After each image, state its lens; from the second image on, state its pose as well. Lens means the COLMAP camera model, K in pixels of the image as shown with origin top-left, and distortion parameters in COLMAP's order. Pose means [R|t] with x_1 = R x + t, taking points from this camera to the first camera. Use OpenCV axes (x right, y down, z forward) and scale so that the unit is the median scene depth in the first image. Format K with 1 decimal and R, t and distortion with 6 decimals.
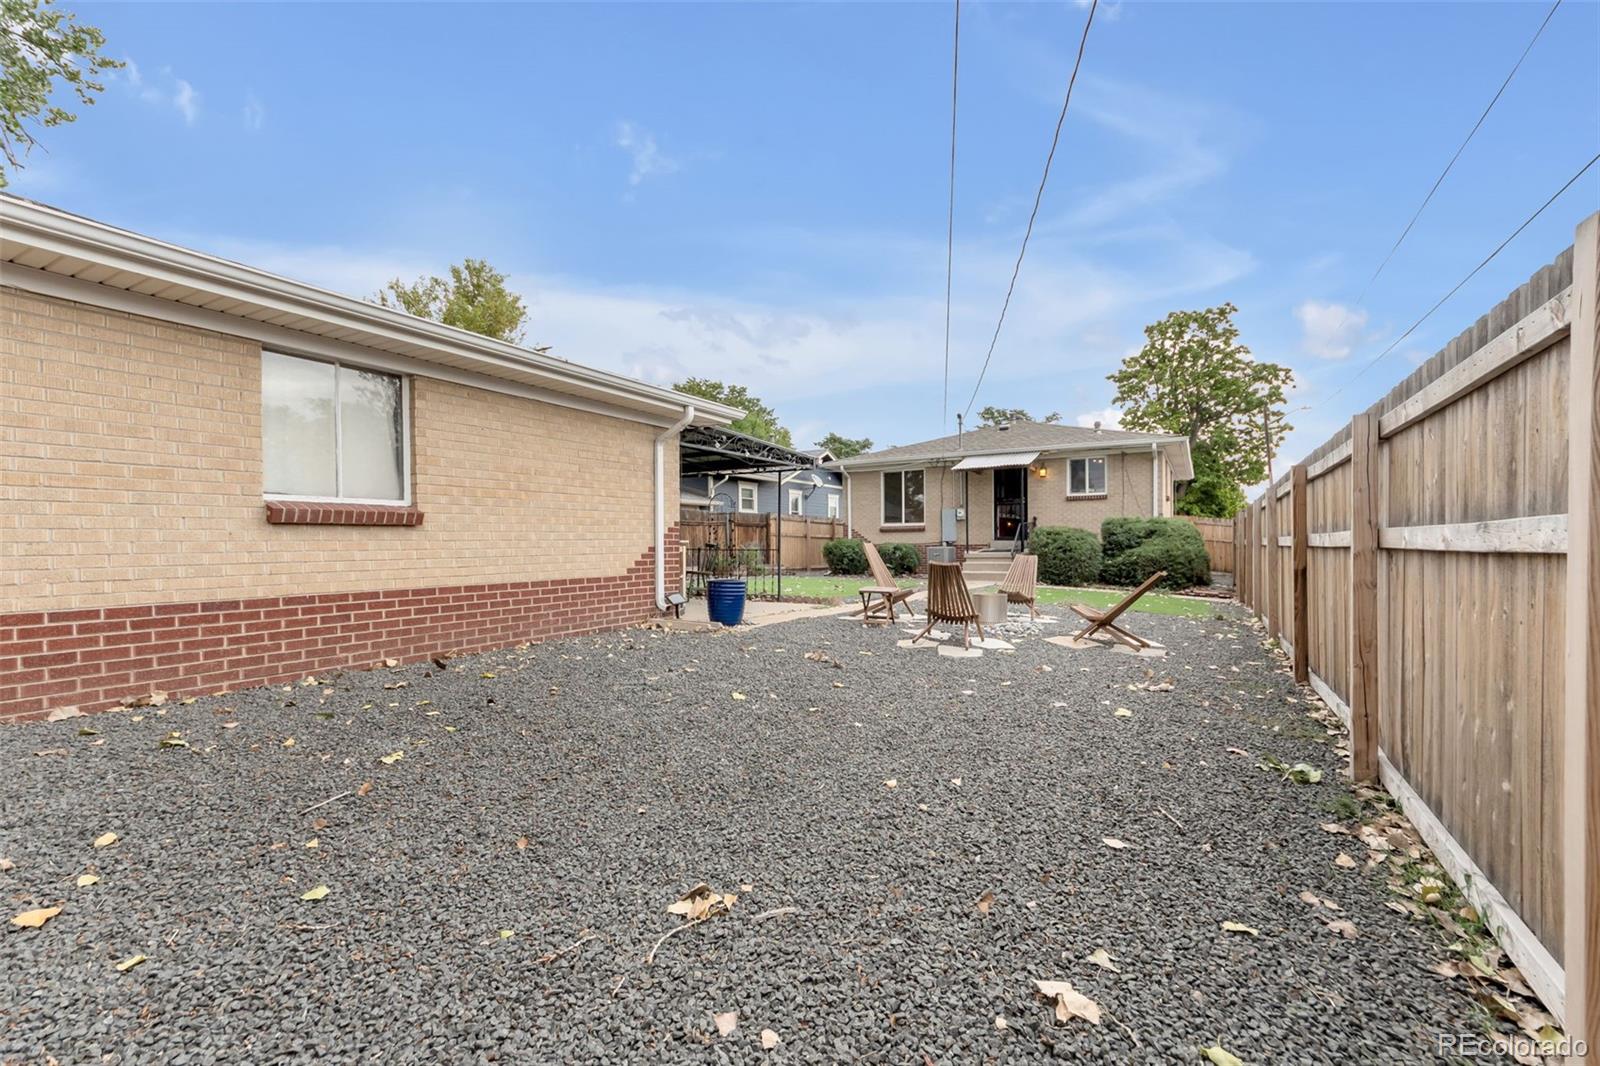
lens RADIAL K [[707.8, 0, 809.2], [0, 707.8, 538.2], [0, 0, 1]] dist [0.013395, -0.000028]
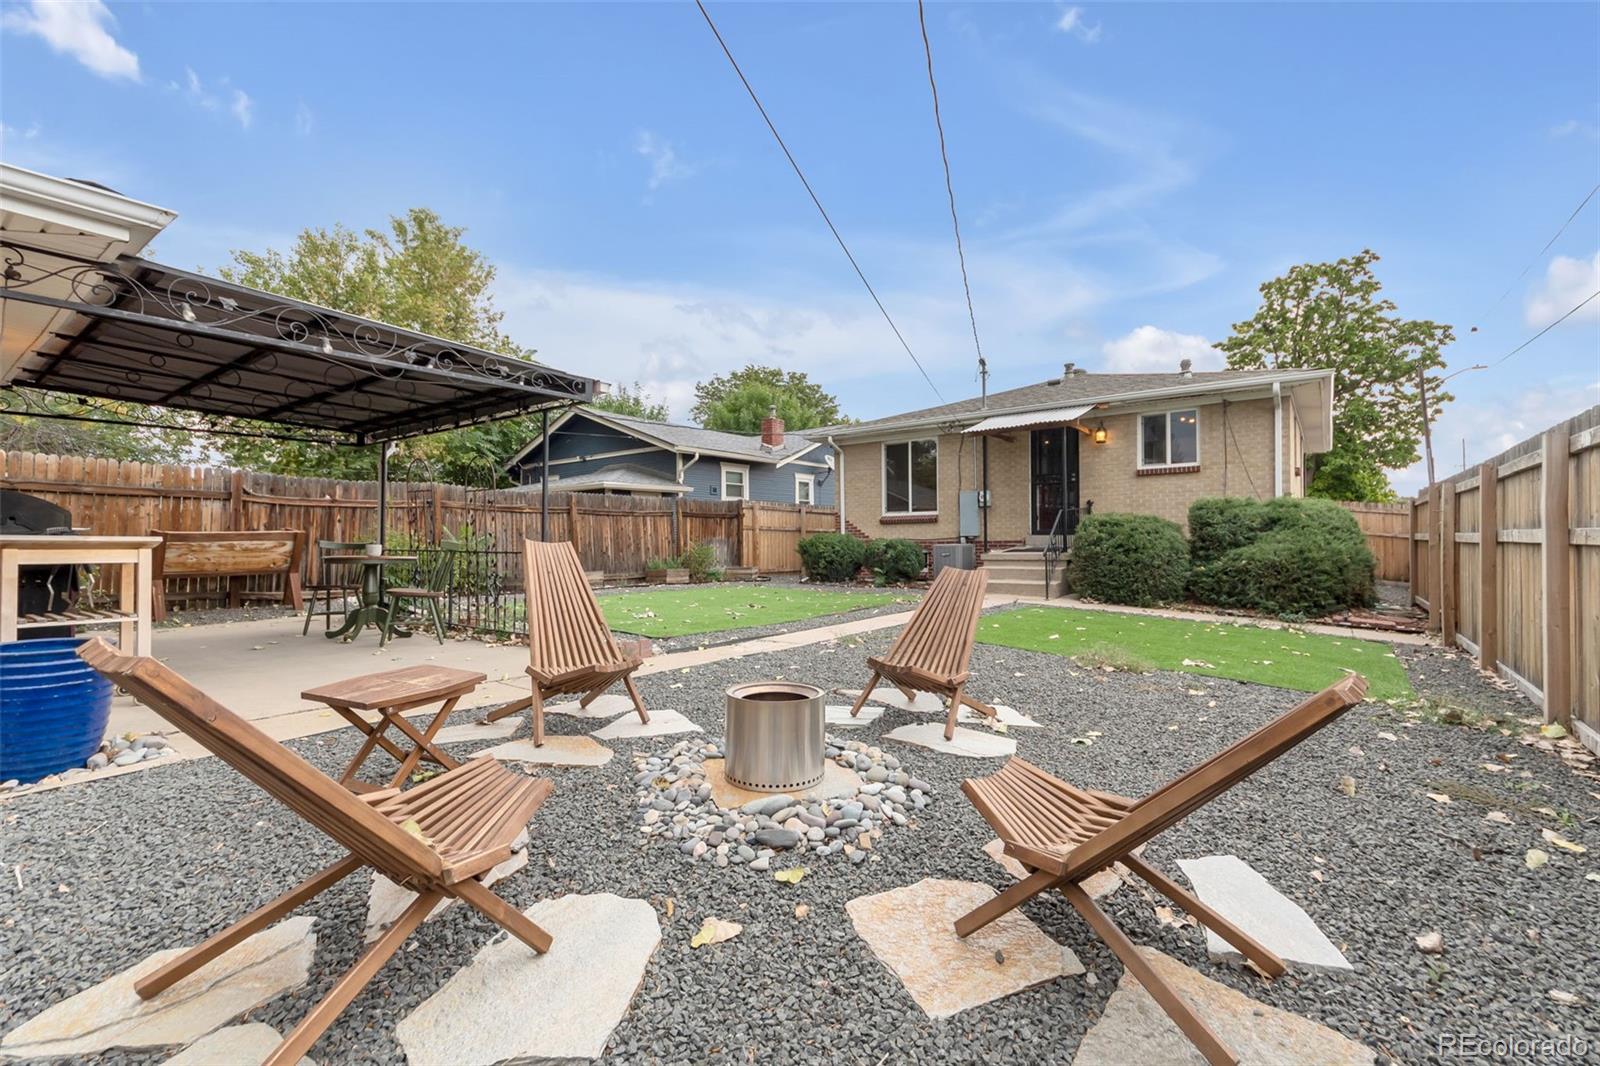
lens RADIAL K [[706.7, 0, 800.0], [0, 706.7, 533.0], [0, 0, 1]] dist [-0.000211, 0.000091]
pose [[0.990641, -0.002328, -0.136472, 0.088905], [0.002276, 0.999997, -0.000540, 0.000746], [0.136473, 0.000224, 0.990644, 0.187629]]
